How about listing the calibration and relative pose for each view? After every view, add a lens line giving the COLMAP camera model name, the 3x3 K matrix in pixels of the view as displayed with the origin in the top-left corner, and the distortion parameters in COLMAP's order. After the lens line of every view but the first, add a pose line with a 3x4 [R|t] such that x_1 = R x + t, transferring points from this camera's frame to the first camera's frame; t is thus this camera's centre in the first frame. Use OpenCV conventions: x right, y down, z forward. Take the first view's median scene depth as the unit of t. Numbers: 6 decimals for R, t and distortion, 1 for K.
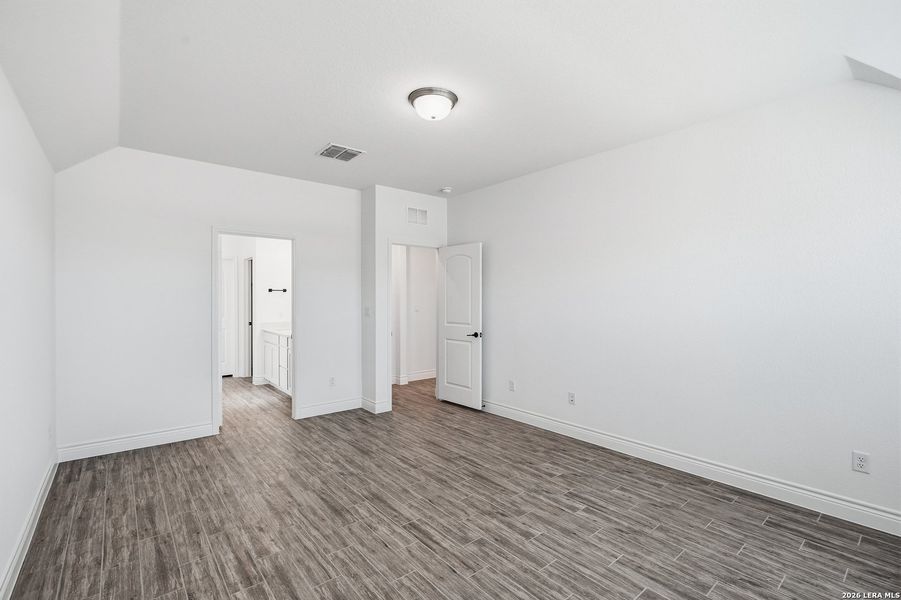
lens RADIAL K [[406.3, 0, 448.9], [0, 406.3, 297.6], [0, 0, 1]] dist [-0.011597, 0.003737]
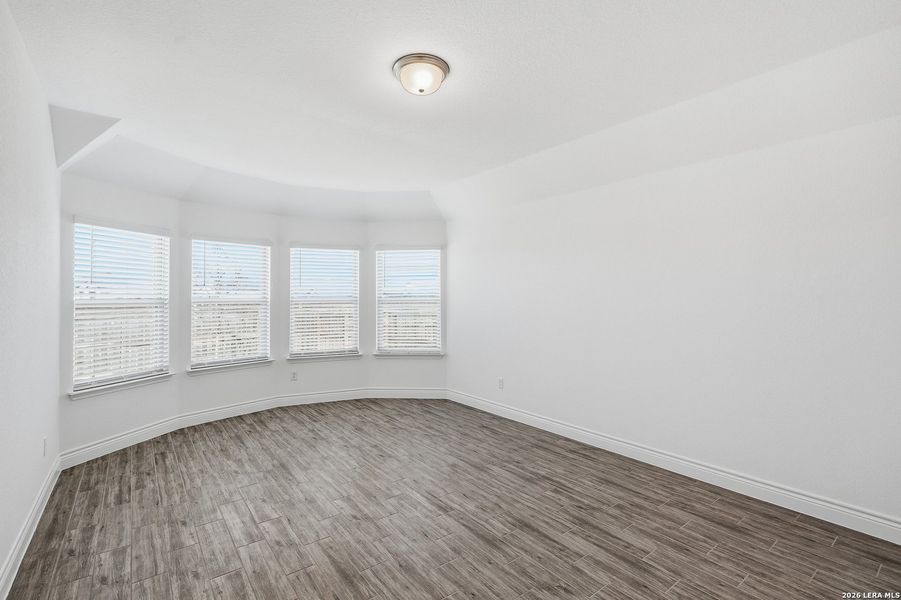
lens RADIAL K [[406.3, 0, 448.9], [0, 406.3, 297.6], [0, 0, 1]] dist [-0.011597, 0.003737]
pose [[-0.999246, 0.002075, 0.038781, -0.137700], [0.002212, 0.999991, 0.003502, -0.006213], [-0.038774, 0.003585, -0.999242, 1.969659]]
